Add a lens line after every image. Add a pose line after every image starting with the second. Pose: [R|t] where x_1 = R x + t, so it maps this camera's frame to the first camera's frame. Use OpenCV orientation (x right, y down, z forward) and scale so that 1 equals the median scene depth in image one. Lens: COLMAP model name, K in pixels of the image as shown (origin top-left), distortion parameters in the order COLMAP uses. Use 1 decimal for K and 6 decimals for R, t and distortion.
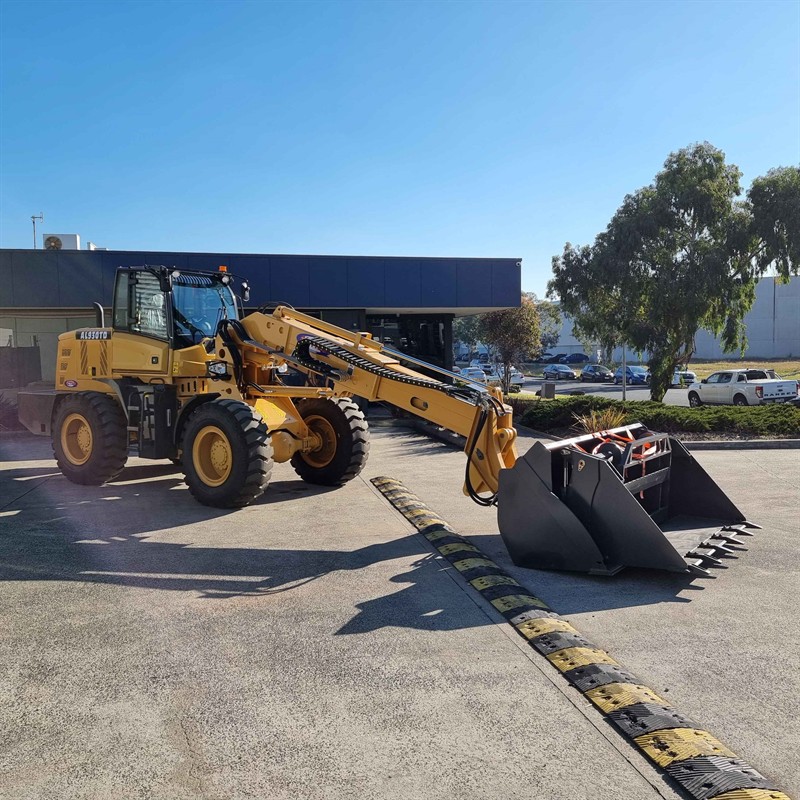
lens RADIAL K [[743.4, 0, 400.5], [0, 743.4, 392.3], [0, 0, 1]] dist [0.052273, 0.000000]
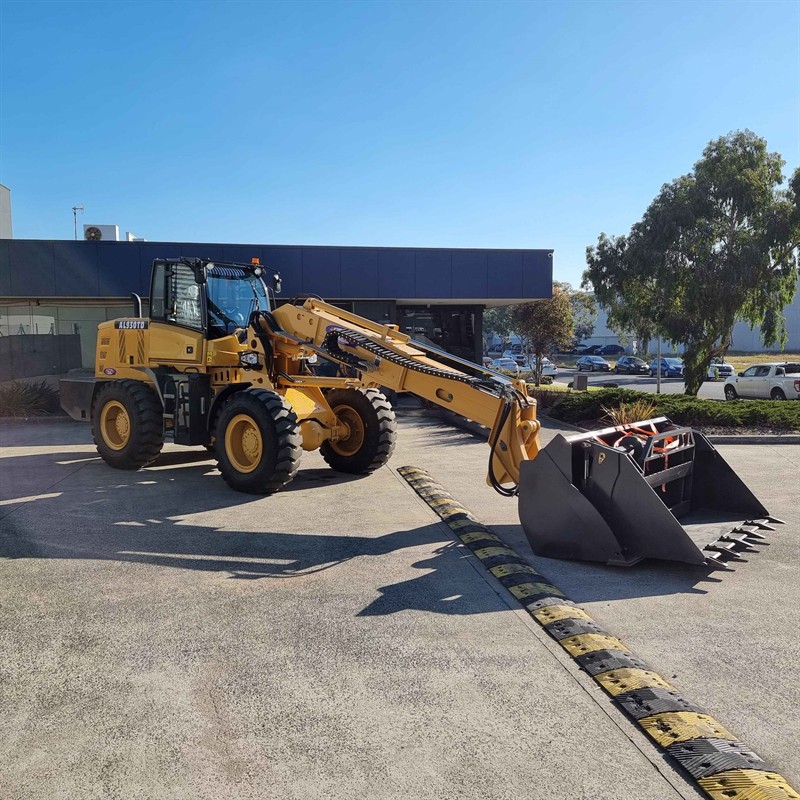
lens RADIAL K [[743.4, 0, 399.2], [0, 743.4, 396.0], [0, 0, 1]] dist [0.052273, 0.000000]
pose [[0.998913, 0.011004, -0.045286, 0.007440], [-0.010158, 0.999770, 0.018869, -0.001627], [0.045483, -0.018388, 0.998796, -0.015833]]
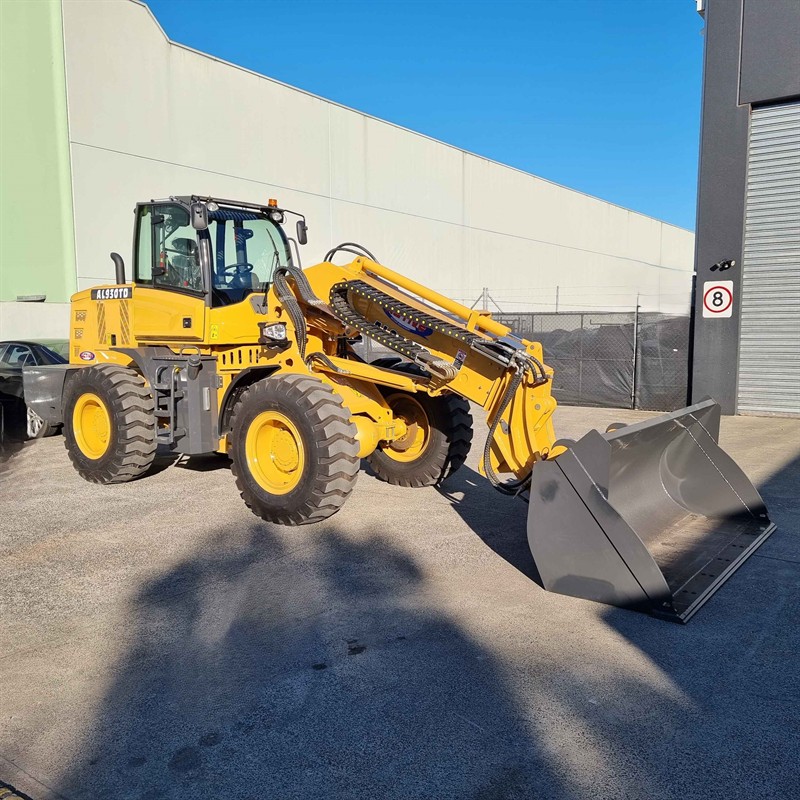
lens RADIAL K [[743.4, 0, 393.6], [0, 743.4, 398.3], [0, 0, 1]] dist [0.052273, 0.000000]
pose [[0.998208, -0.006680, -0.059466, -0.077140], [0.009265, 0.999019, 0.043299, 0.002454], [0.059119, -0.043772, 0.997291, 0.257218]]
